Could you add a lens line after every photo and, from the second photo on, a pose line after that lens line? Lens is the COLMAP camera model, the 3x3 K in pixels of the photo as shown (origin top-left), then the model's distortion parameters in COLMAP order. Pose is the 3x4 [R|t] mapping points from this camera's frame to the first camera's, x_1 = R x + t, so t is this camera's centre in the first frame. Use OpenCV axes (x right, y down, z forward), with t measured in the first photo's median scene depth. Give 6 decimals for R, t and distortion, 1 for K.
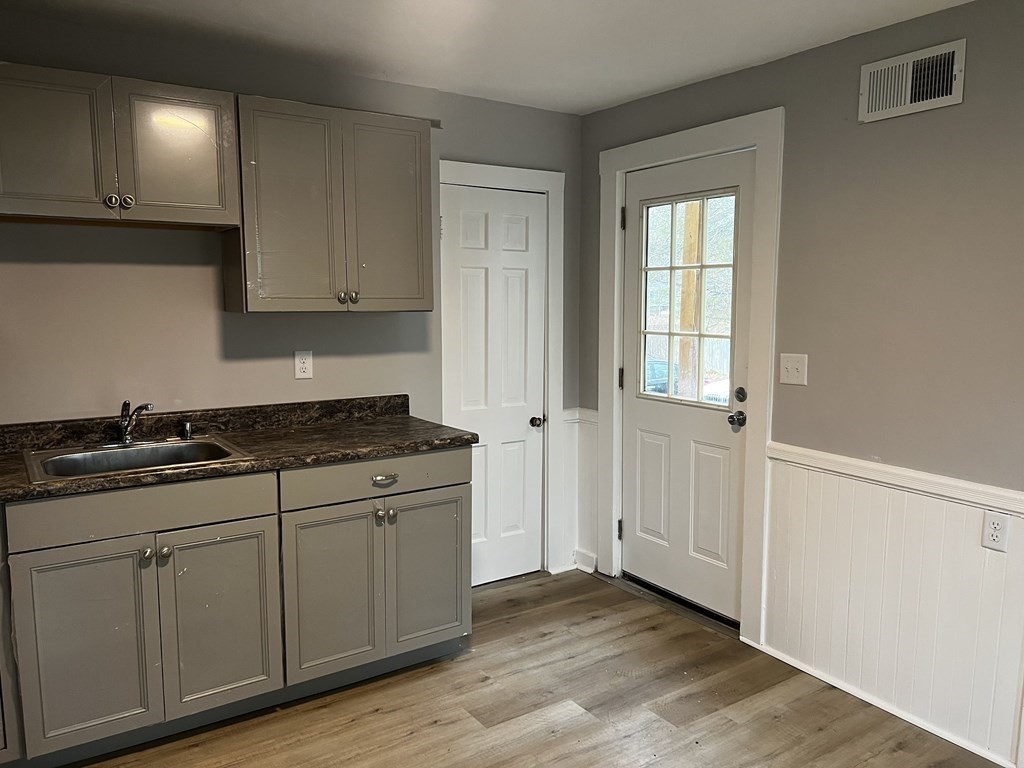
lens RADIAL K [[771.8, 0, 514.3], [0, 771.8, 390.6], [0, 0, 1]] dist [0.075493, -0.084509]
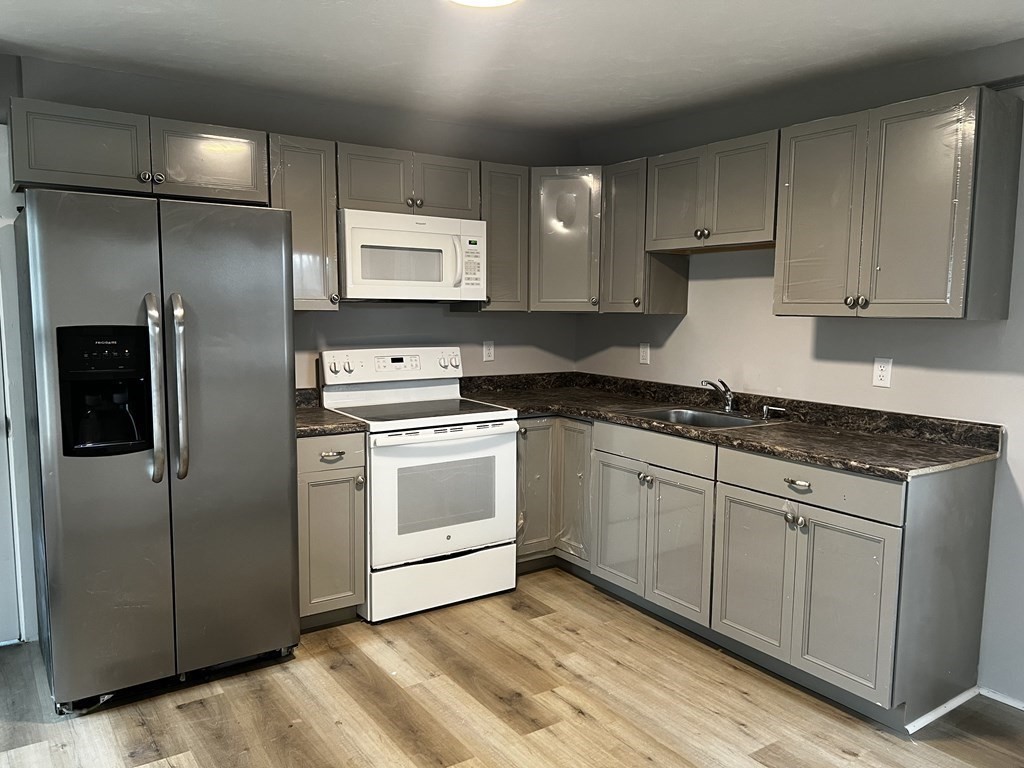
lens RADIAL K [[771.8, 0, 514.3], [0, 771.8, 390.6], [0, 0, 1]] dist [0.075493, -0.084509]
pose [[0.014643, 0.111954, -0.993605, 0.765249], [-0.137265, 0.984529, 0.108909, -0.059220], [0.990426, 0.134792, 0.029784, 0.566360]]
